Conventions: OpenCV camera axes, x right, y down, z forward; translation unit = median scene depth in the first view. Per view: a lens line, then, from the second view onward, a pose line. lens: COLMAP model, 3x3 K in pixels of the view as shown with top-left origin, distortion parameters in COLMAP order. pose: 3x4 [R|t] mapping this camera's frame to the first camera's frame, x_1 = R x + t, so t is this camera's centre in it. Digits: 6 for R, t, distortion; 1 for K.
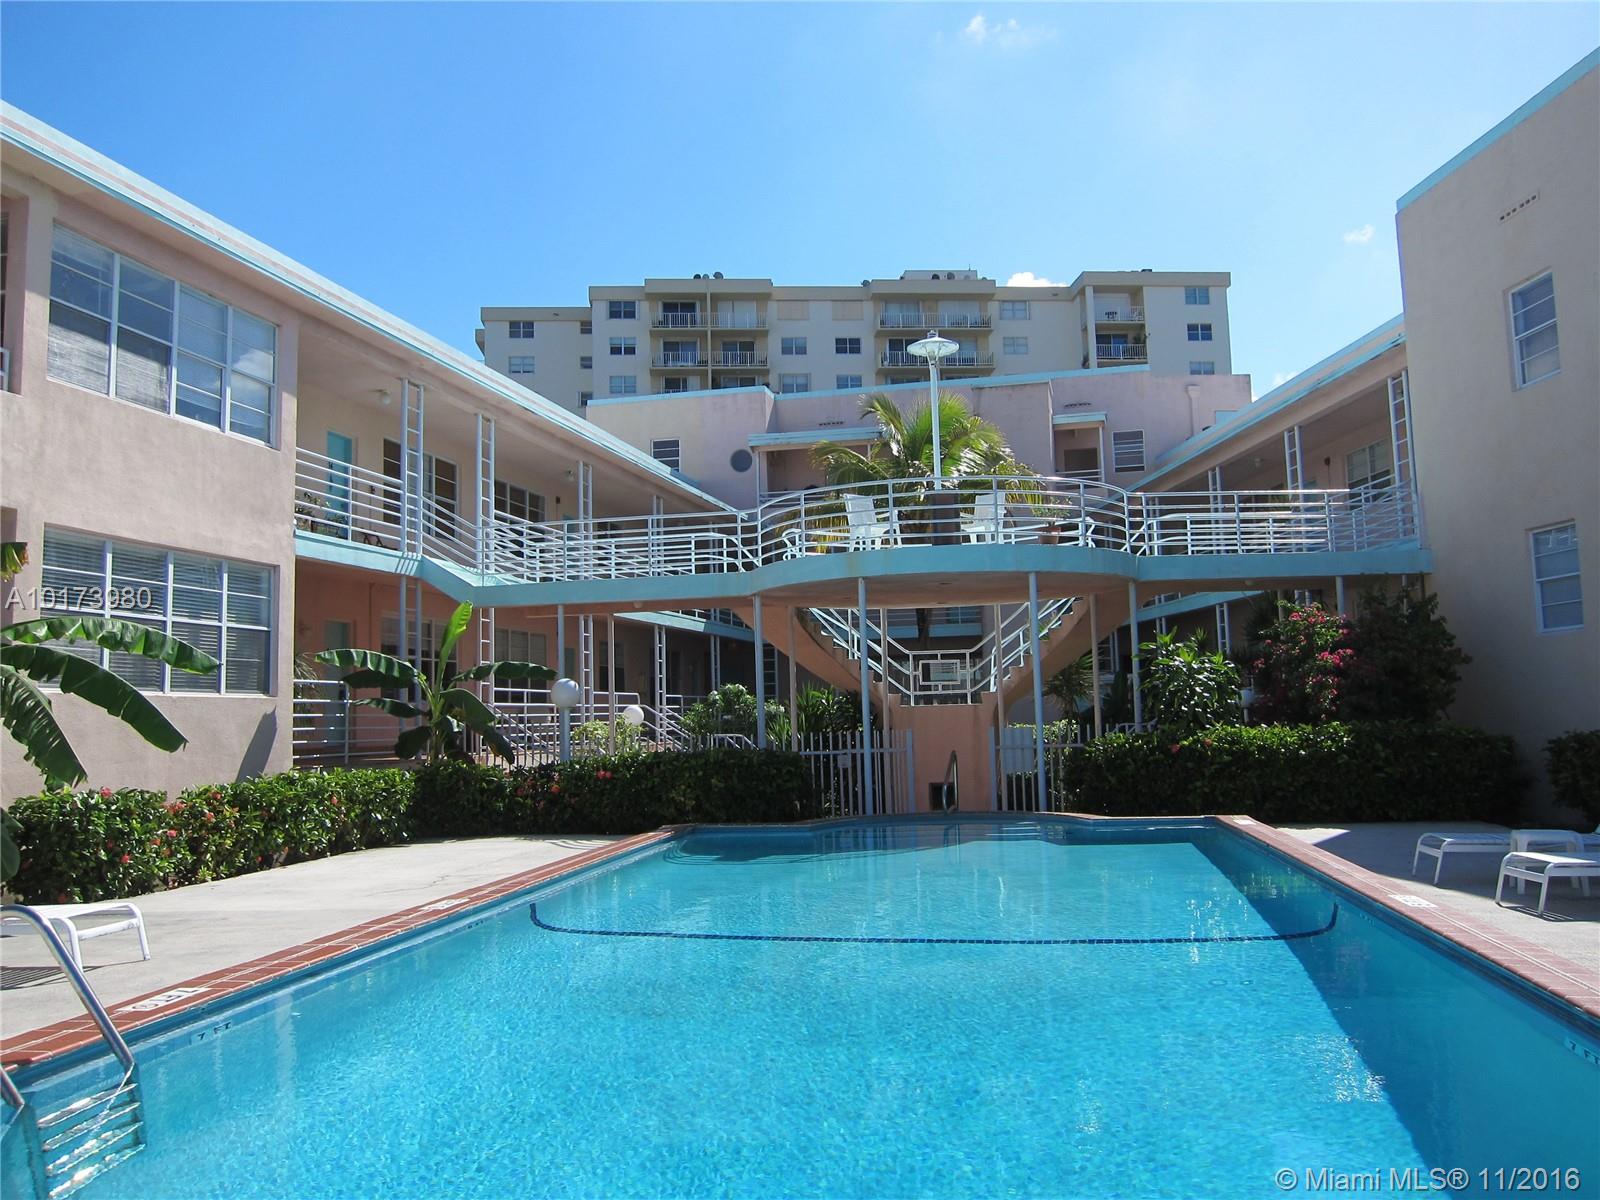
lens RADIAL K [[1312.4, 0, 800.0], [0, 1312.4, 600.0], [0, 0, 1]] dist [-0.074656, 0.030702]
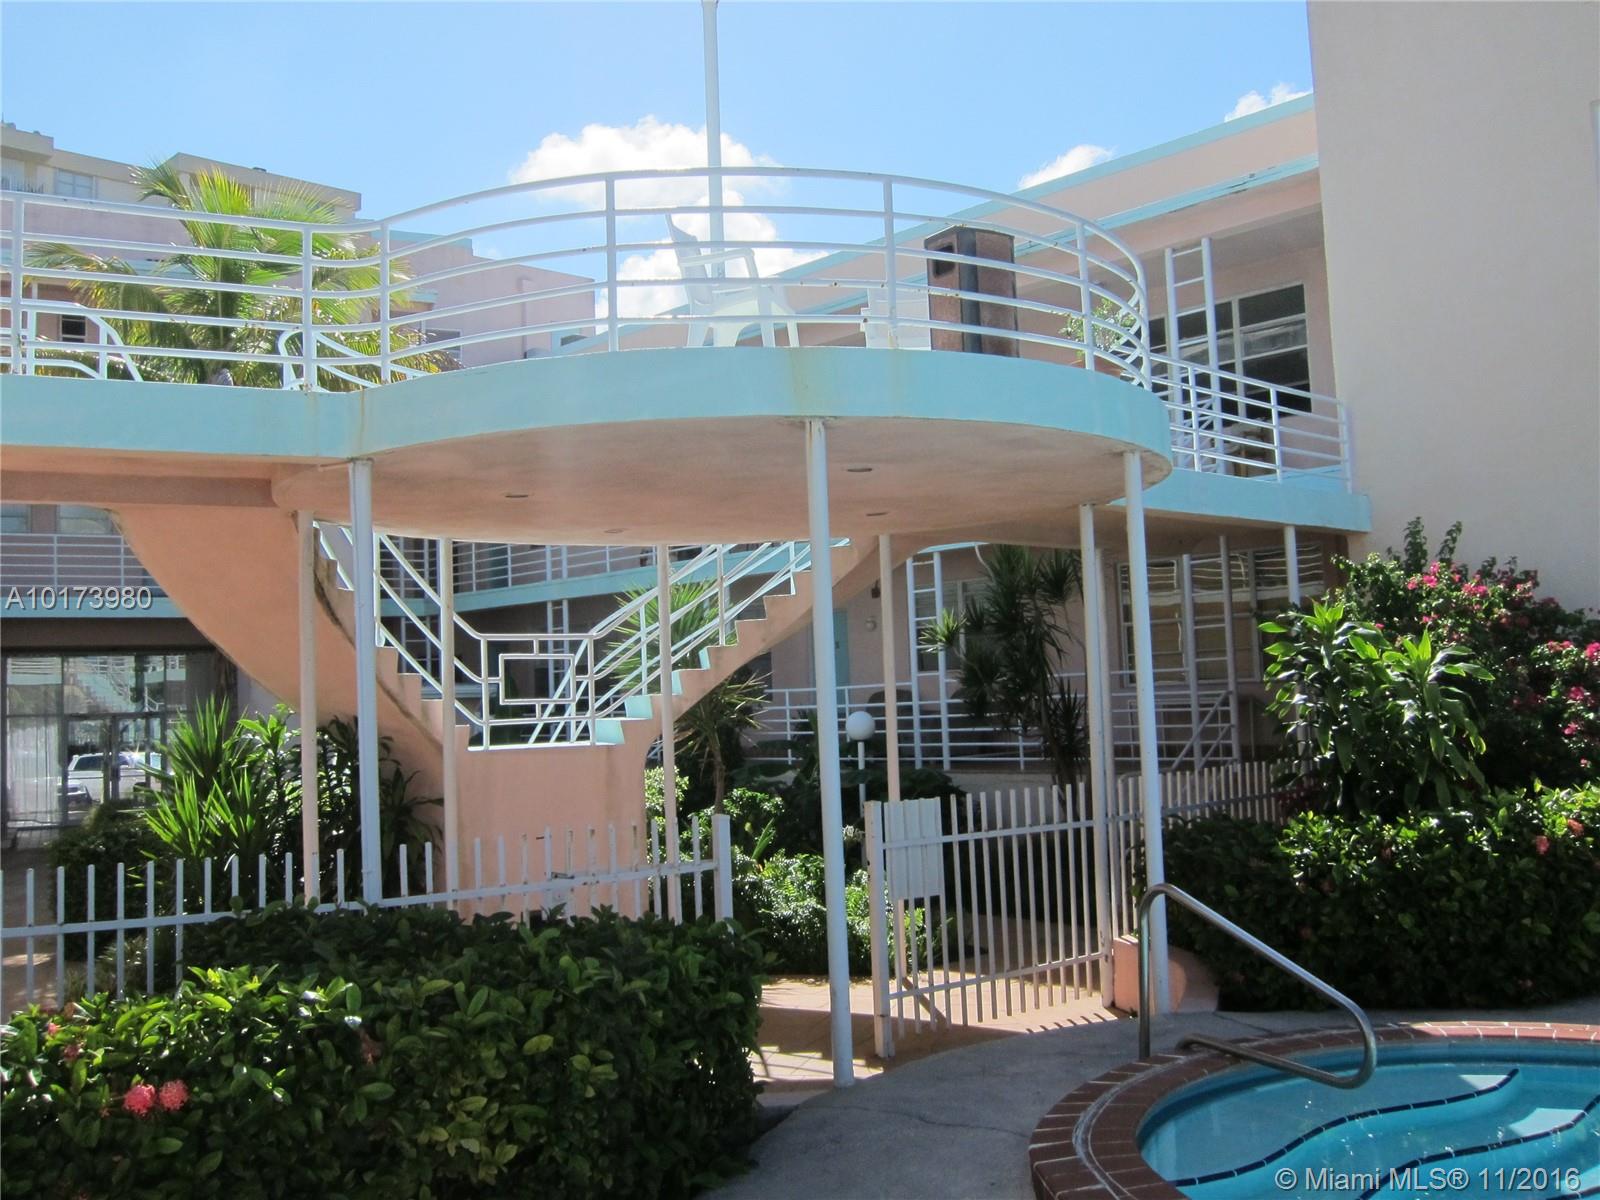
lens RADIAL K [[1471.2, 0, 801.6], [0, 1471.2, 619.6], [0, 0, 1]] dist [-0.071933, 0.001691]
pose [[0.762459, 0.034470, 0.646118, -0.168716], [-0.042671, 0.999085, -0.002947, 0.030772], [-0.645628, -0.025324, 0.763232, 0.528042]]
